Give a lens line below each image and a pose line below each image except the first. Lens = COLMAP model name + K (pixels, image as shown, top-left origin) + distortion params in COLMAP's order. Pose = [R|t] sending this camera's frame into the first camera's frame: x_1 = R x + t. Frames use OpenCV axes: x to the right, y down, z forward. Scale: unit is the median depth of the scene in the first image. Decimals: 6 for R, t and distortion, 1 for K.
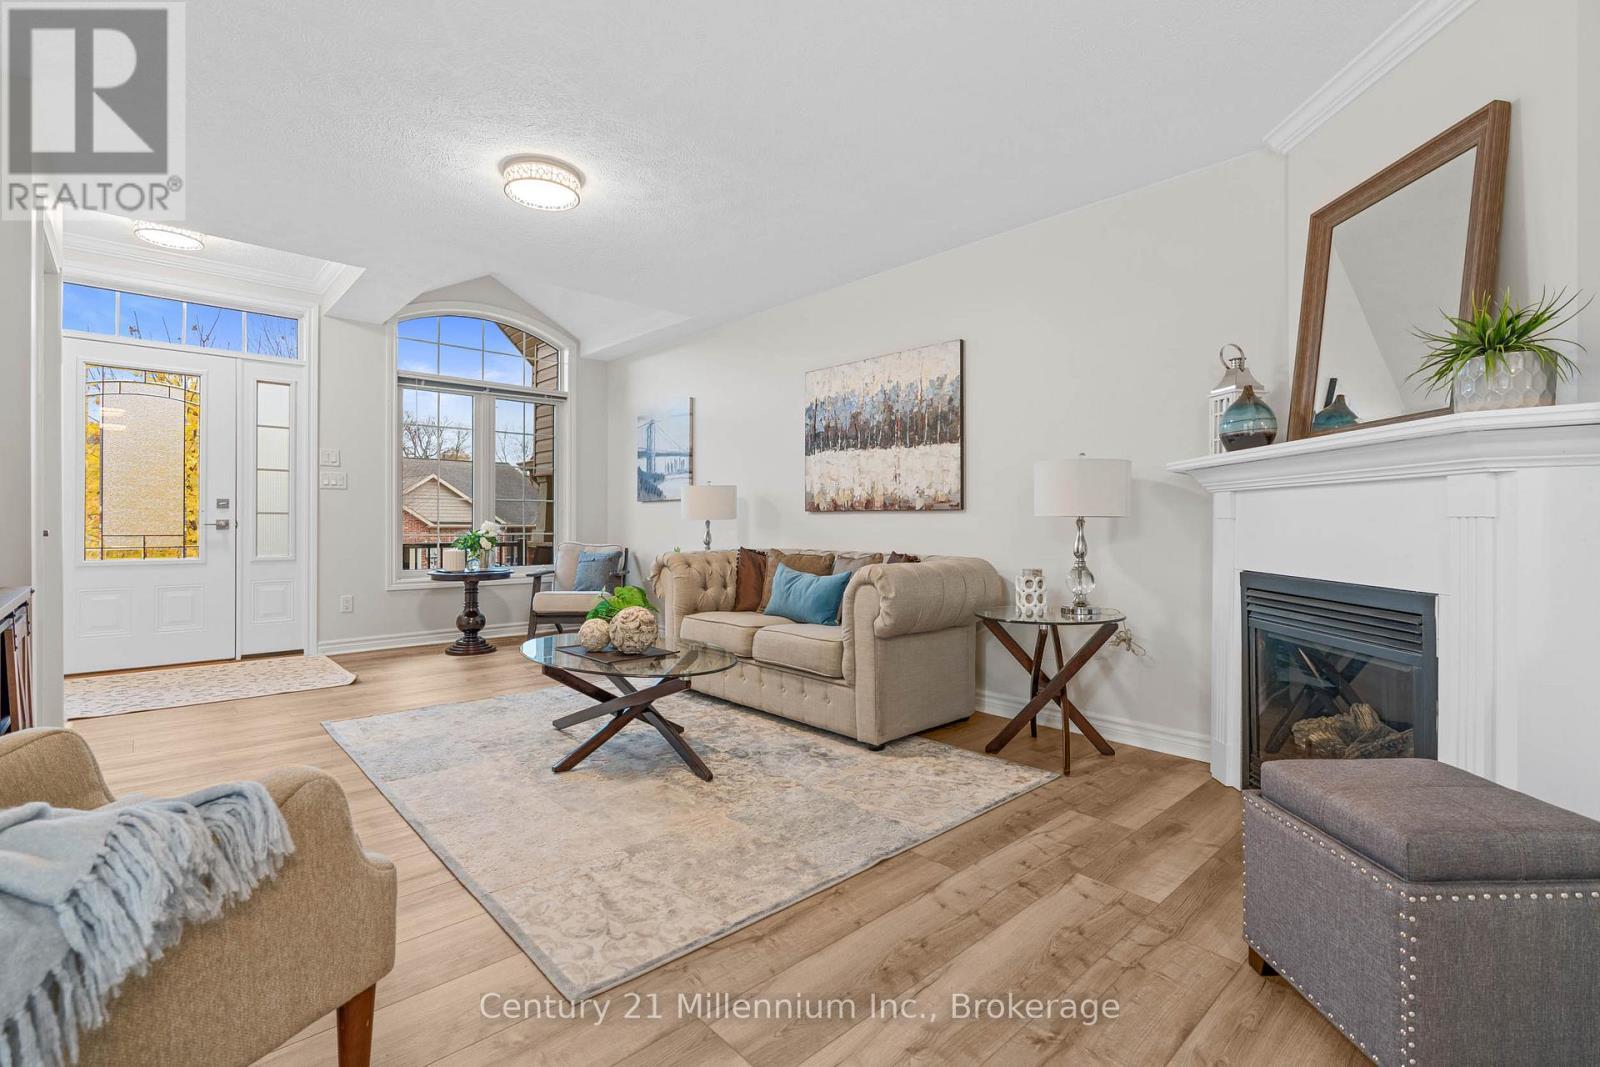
lens RADIAL K [[713.9, 0, 787.6], [0, 713.9, 523.0], [0, 0, 1]] dist [-0.001006, 0.000267]
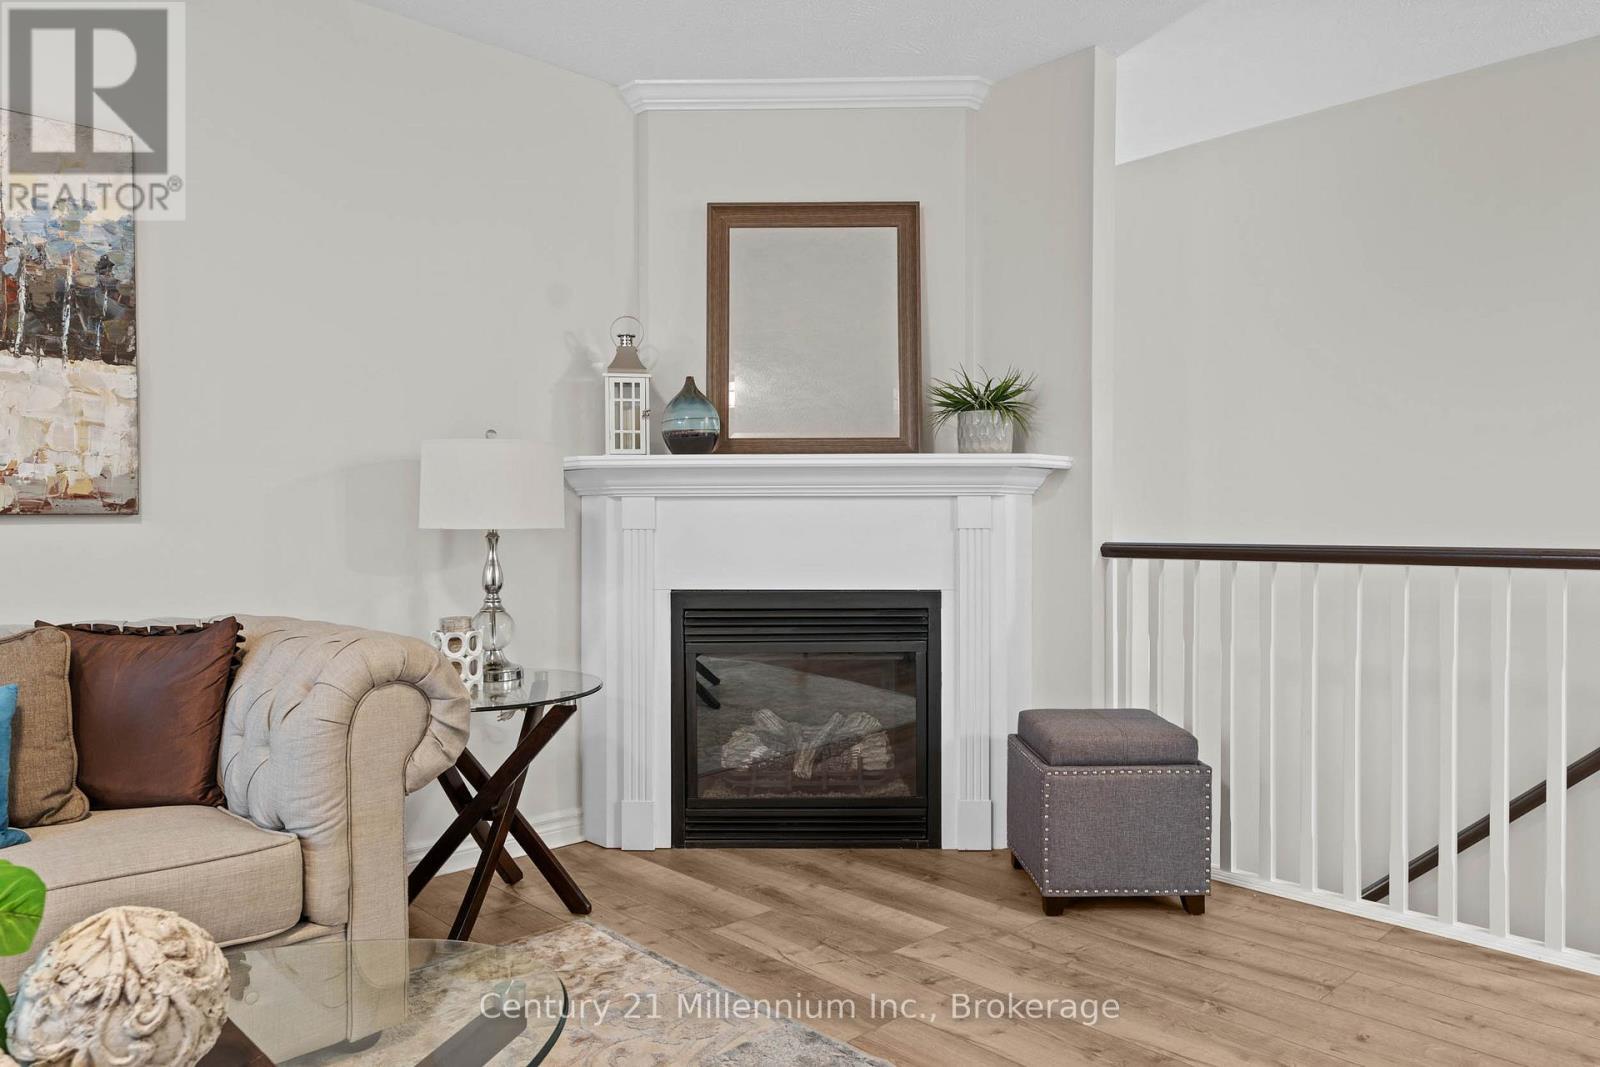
lens RADIAL K [[1044.7, 0, 788.9], [0, 1044.7, 521.5], [0, 0, 1]] dist [-0.001624, -0.001866]
pose [[0.001346, -0.012710, 0.999918, -0.400472], [0.004292, 0.999910, 0.012704, -0.020039], [-0.999990, 0.004275, 0.001401, 0.559084]]
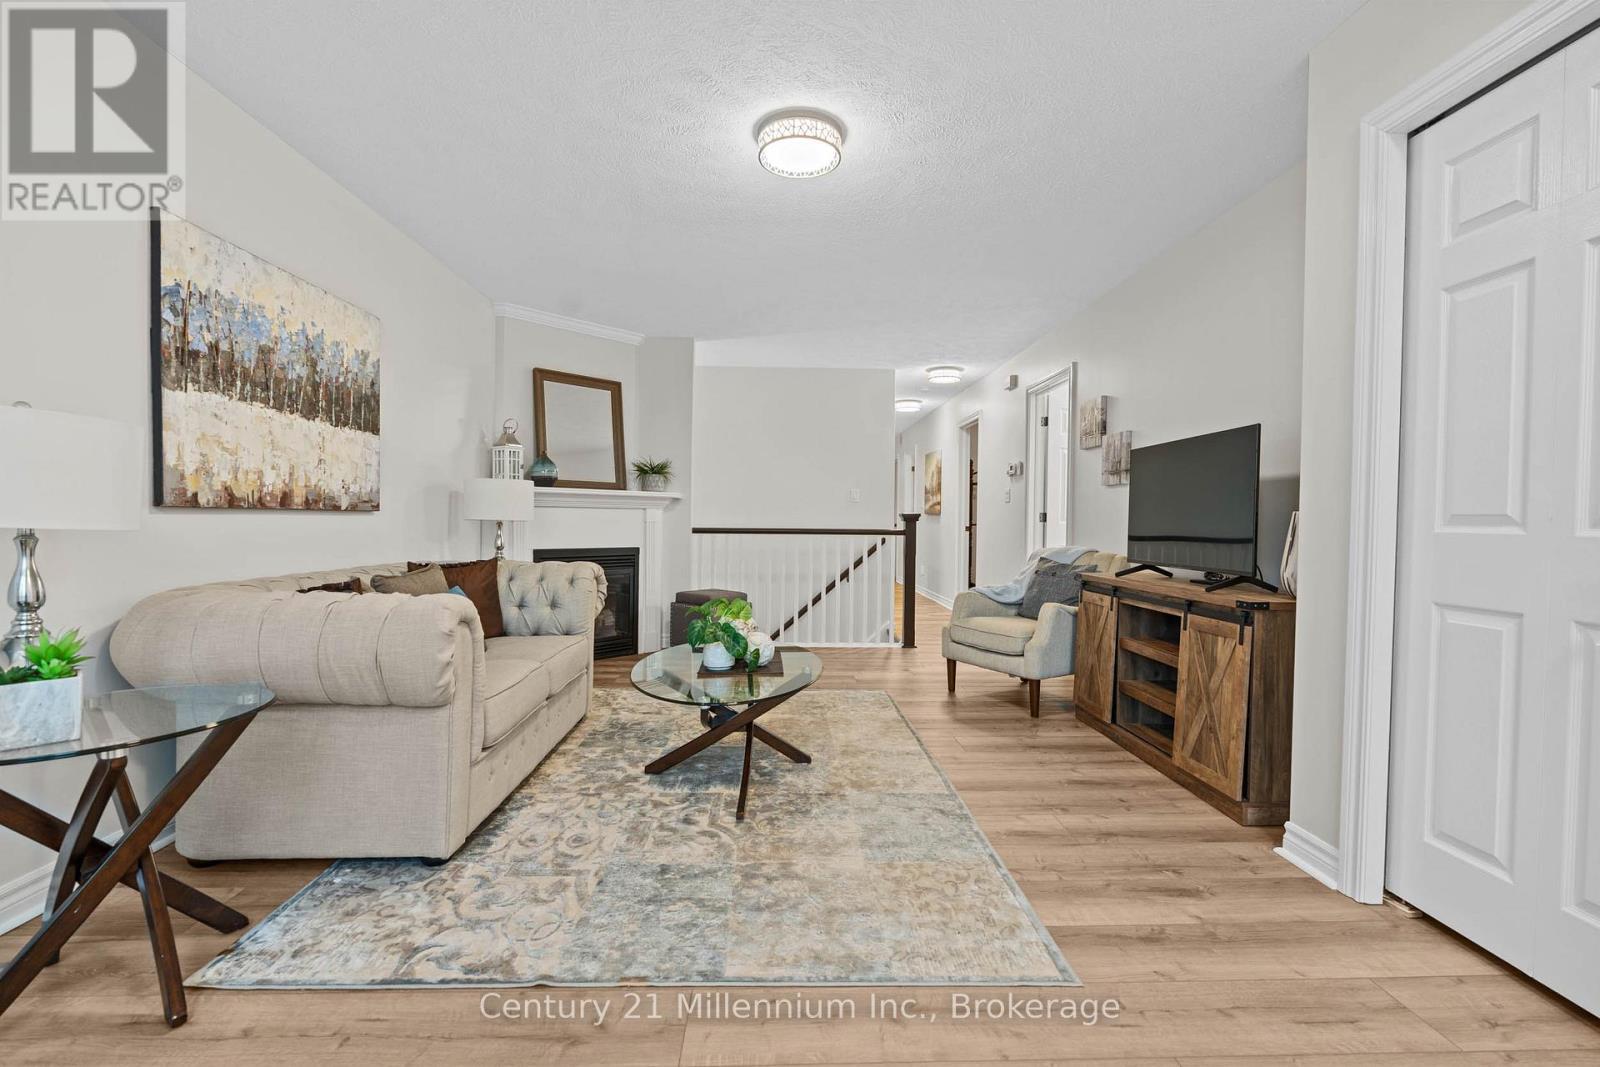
lens RADIAL K [[746.7, 0, 805.3], [0, 746.7, 537.5], [0, 0, 1]] dist [-0.009549, 0.000576]
pose [[-0.770827, -0.025776, 0.636523, -0.724133], [-0.010339, 0.999556, 0.027956, -0.016730], [-0.636961, 0.014968, -0.770751, 1.314419]]
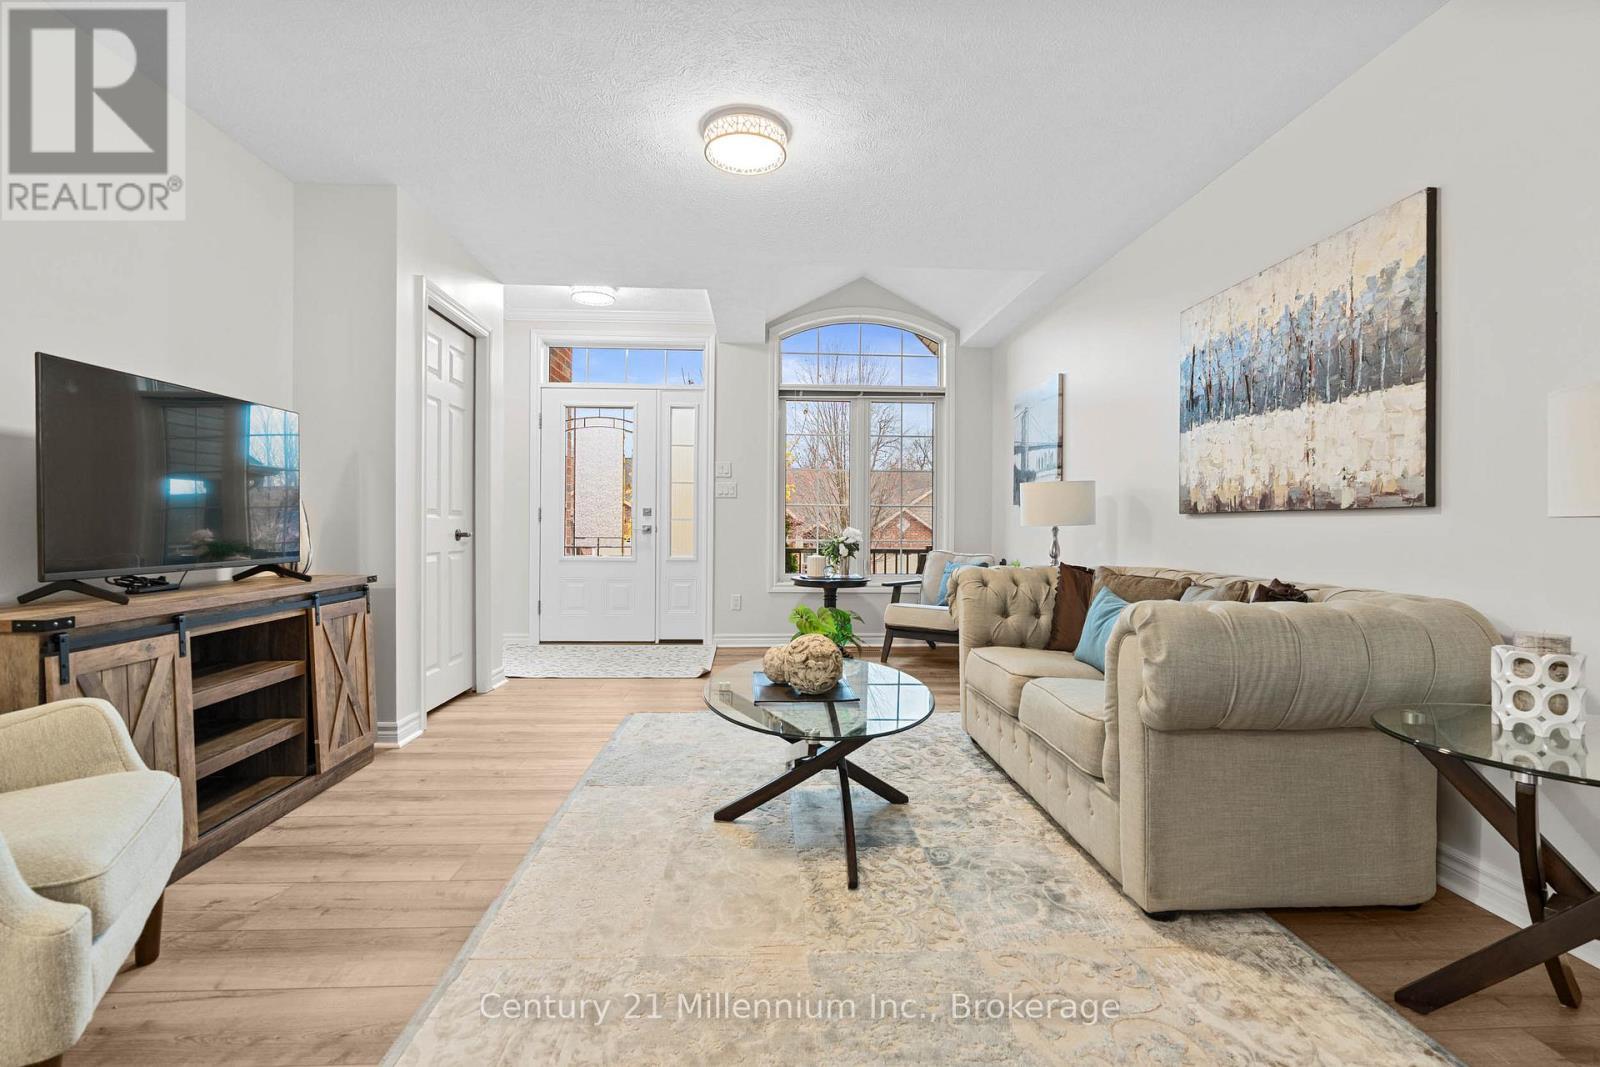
lens RADIAL K [[713.9, 0, 800.0], [0, 713.9, 530.2], [0, 0, 1]] dist [-0.001006, 0.000267]
pose [[0.781039, 0.005811, -0.624455, 0.200435], [-0.006334, 0.999979, 0.001384, 0.000828], [0.624450, 0.002874, 0.781060, 0.277691]]
